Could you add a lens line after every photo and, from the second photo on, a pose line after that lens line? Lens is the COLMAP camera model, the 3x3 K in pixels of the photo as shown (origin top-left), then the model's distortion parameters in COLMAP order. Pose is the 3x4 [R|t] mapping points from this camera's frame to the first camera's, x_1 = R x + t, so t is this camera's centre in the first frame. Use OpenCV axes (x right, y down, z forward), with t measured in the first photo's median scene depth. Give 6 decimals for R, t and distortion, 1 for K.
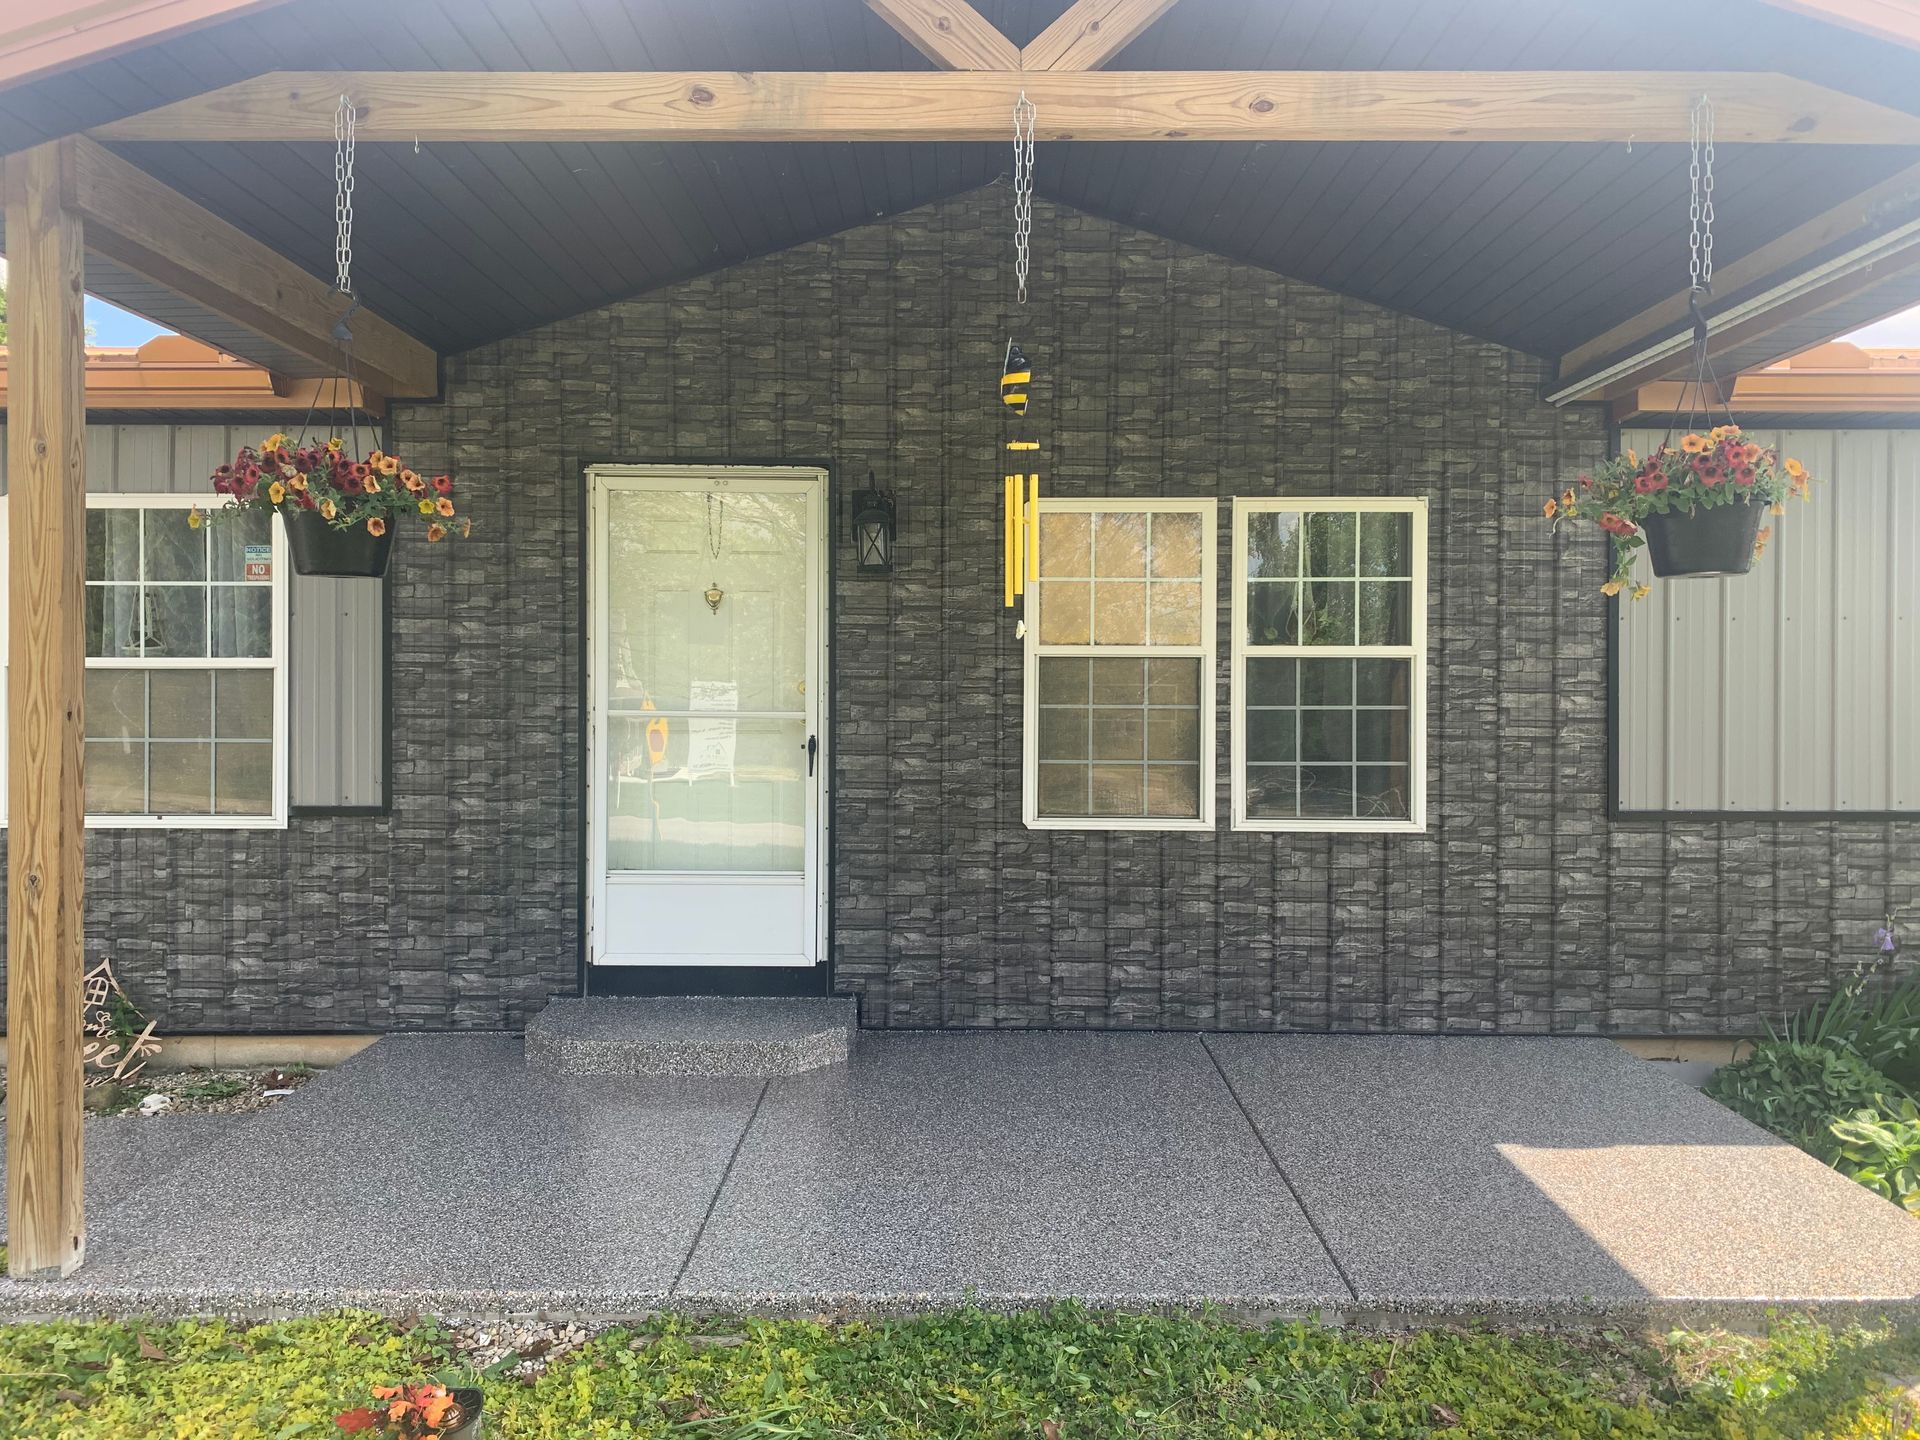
lens RADIAL K [[1436.8, 0, 970.5], [0, 1436.8, 713.1], [0, 0, 1]] dist [0.012711, -0.004313]
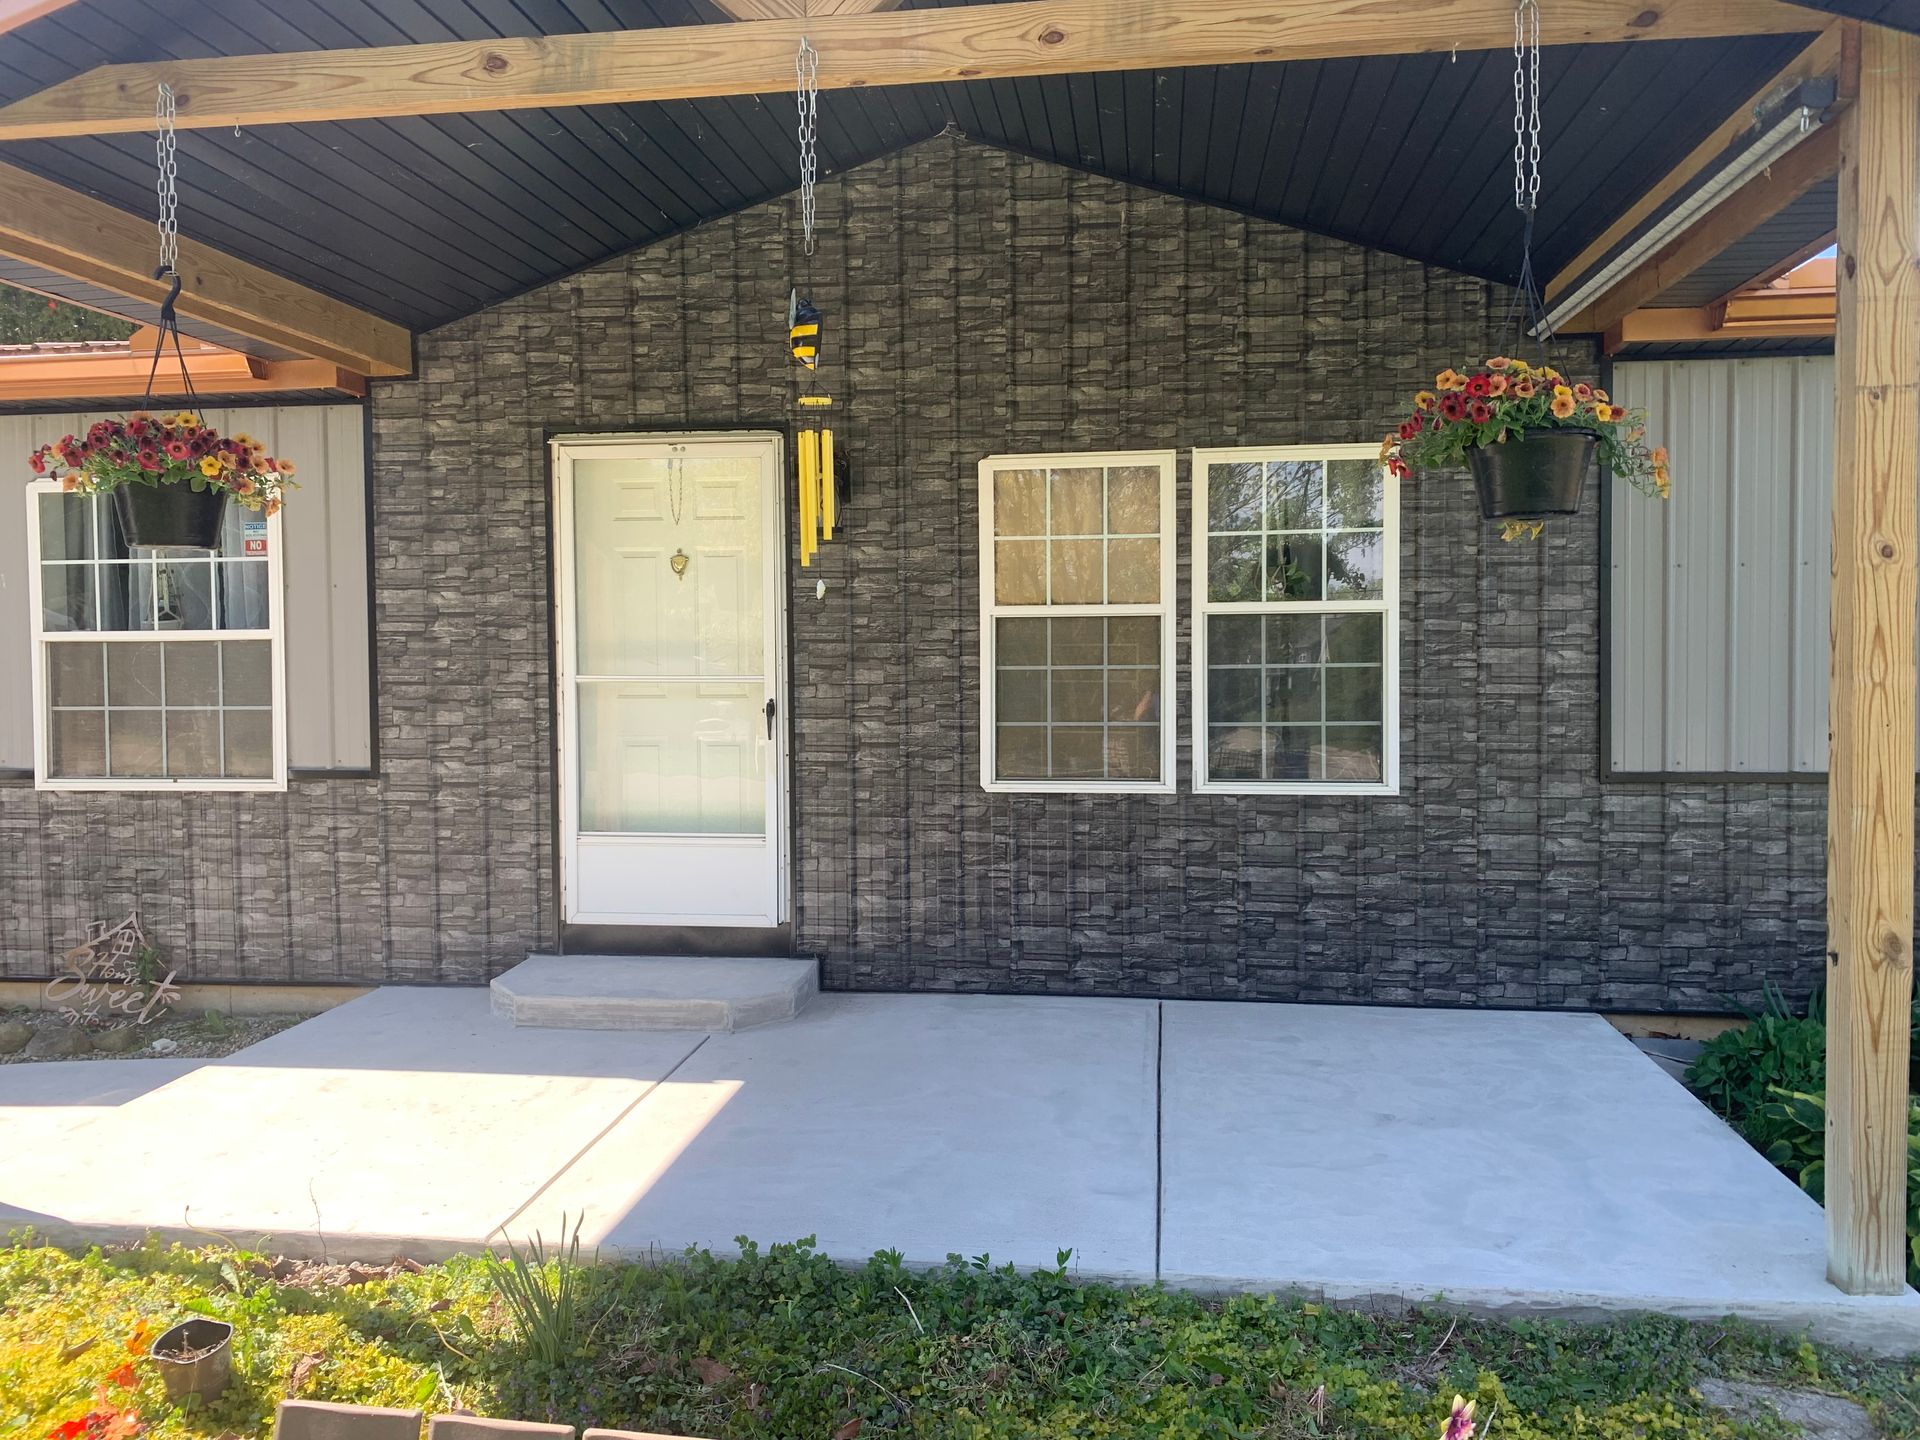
lens RADIAL K [[1436.8, 0, 970.5], [0, 1436.8, 713.1], [0, 0, 1]] dist [0.012711, -0.004313]
pose [[0.992034, -0.006722, -0.125791, 0.154646], [0.010079, 0.999609, 0.026069, 0.000692], [0.125567, -0.027129, 0.991714, 0.019334]]
